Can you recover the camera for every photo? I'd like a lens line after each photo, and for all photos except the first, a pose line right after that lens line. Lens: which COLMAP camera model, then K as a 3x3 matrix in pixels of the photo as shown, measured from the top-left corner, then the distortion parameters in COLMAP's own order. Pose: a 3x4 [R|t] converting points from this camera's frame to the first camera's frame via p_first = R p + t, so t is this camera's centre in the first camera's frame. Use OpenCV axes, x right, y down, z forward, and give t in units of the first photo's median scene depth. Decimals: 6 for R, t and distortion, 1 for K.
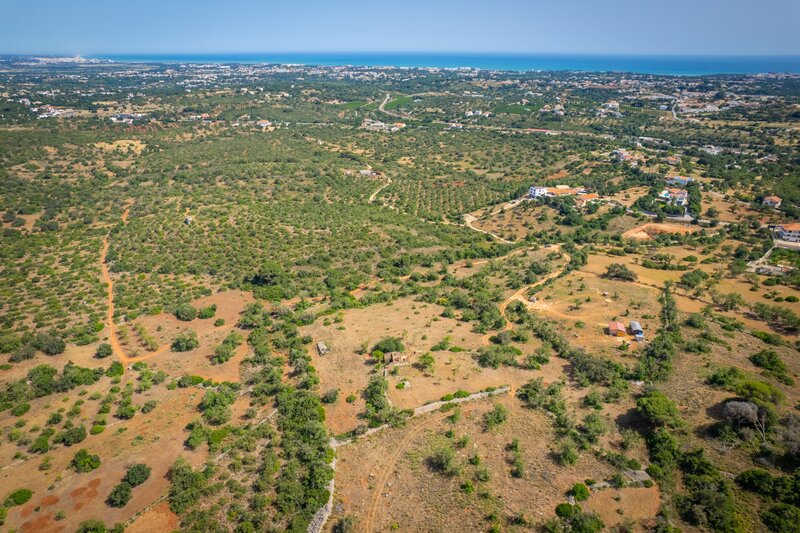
lens RADIAL K [[513.4, 0, 400.0], [0, 513.4, 266.5], [0, 0, 1]] dist [-0.064775, 0.059050]
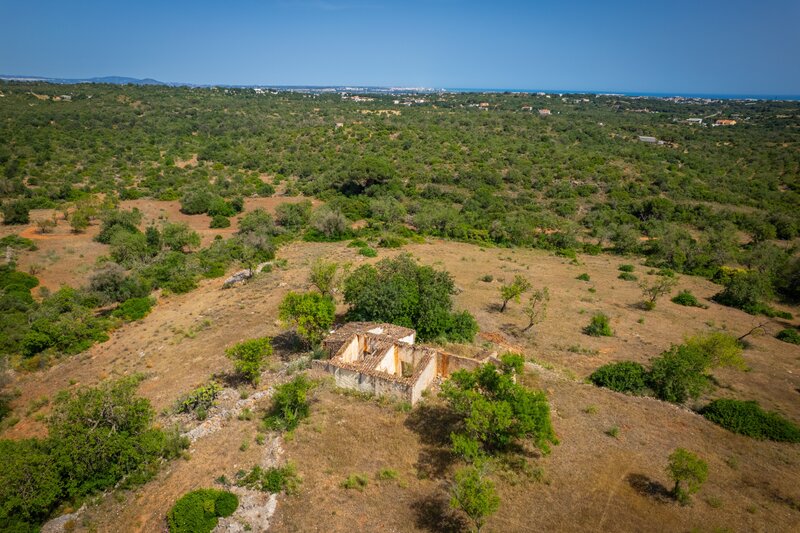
lens RADIAL K [[512.4, 0, 396.6], [0, 512.4, 263.2], [0, 0, 1]] dist [-0.077233, 0.070771]
pose [[0.830862, 0.186685, -0.524230, 0.065263], [-0.227130, 0.973775, -0.013209, 0.102323], [0.508016, 0.130043, 0.851474, 0.582325]]
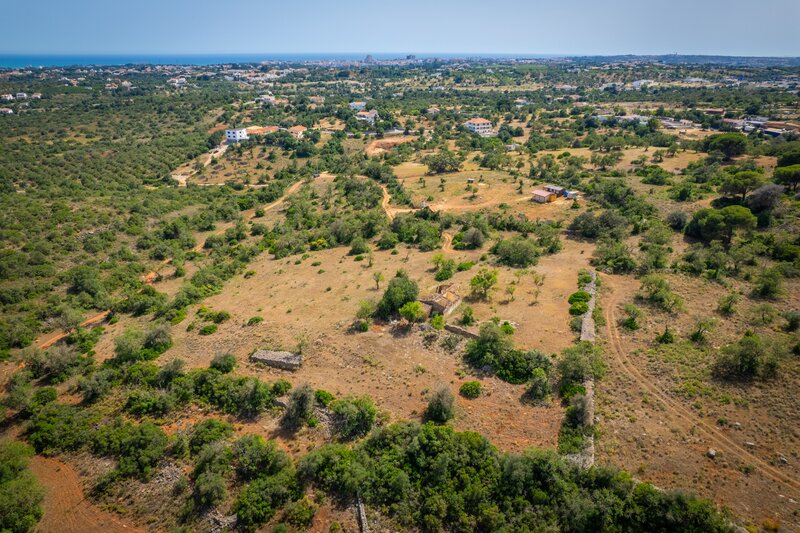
lens RADIAL K [[518.8, 0, 396.6], [0, 518.8, 263.9], [0, 0, 1]] dist [-0.072898, 0.065891]
pose [[0.652773, -0.295805, 0.697415, -0.288806], [0.303035, 0.945710, 0.117480, 0.041162], [-0.694304, 0.134653, 0.706973, 0.435307]]
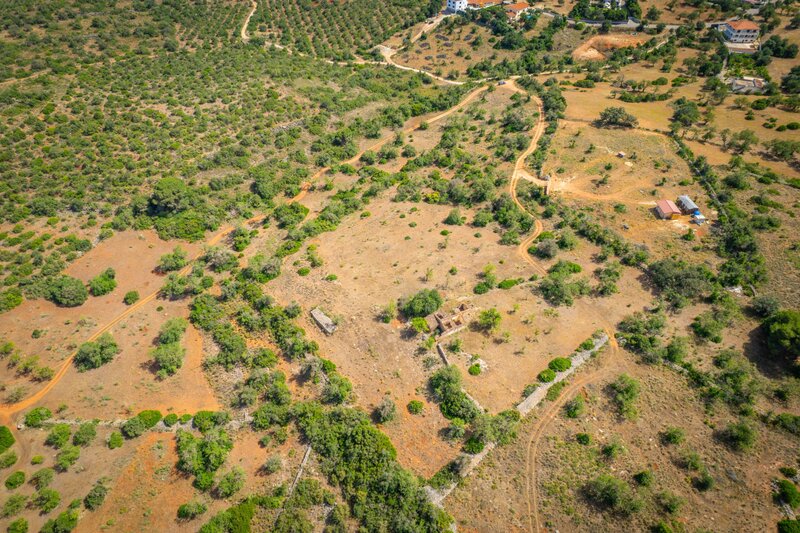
lens RADIAL K [[512.4, 0, 396.6], [0, 512.4, 263.2], [0, 0, 1]] dist [-0.077233, 0.070771]
pose [[0.945219, -0.223056, 0.238344, -0.154154], [0.123998, 0.920744, 0.369938, -0.116505], [-0.301970, -0.320119, 0.897963, 0.283955]]
